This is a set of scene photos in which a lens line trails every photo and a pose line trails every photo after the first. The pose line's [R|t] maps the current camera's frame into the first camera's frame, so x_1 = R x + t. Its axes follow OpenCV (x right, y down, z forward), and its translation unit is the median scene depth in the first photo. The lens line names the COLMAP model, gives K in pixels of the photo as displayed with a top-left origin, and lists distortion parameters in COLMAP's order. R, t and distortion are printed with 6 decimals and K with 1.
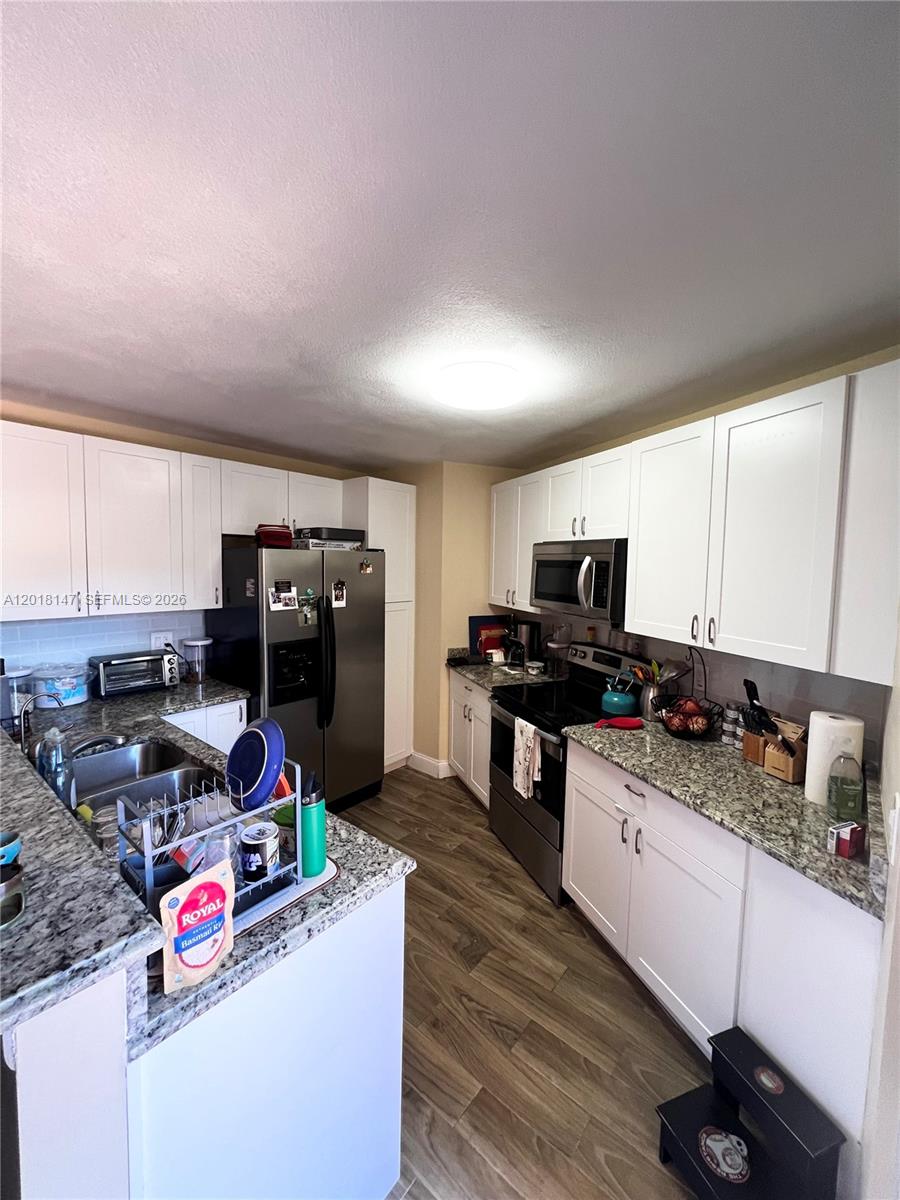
lens RADIAL K [[480.4, 0, 451.0], [0, 480.4, 594.9], [0, 0, 1]] dist [-0.002544, 0.000566]
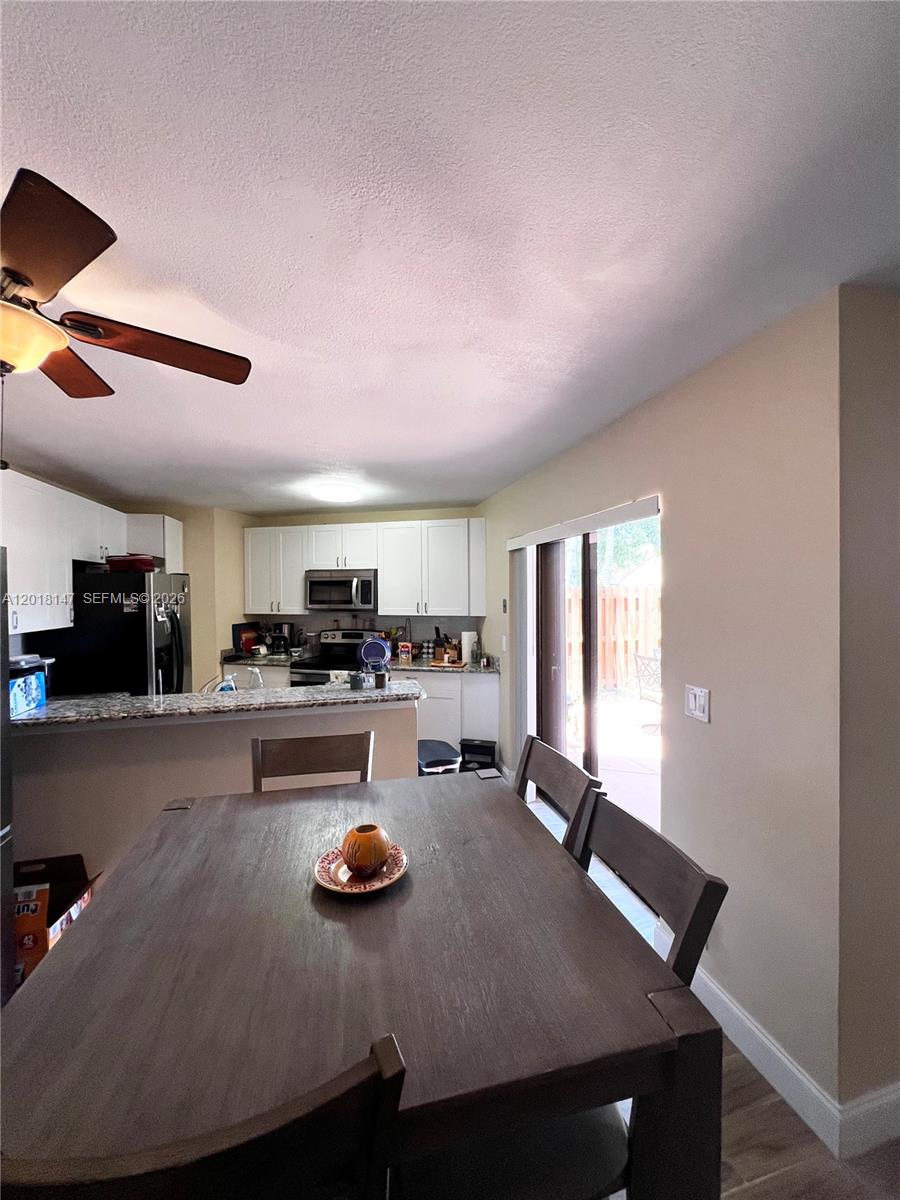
lens RADIAL K [[480.4, 0, 447.6], [0, 480.4, 597.0], [0, 0, 1]] dist [-0.002544, 0.000566]
pose [[0.600866, -0.034876, 0.798588, -1.054767], [0.072445, 0.997312, -0.010954, 0.043168], [-0.796060, 0.064435, 0.601778, -0.441109]]
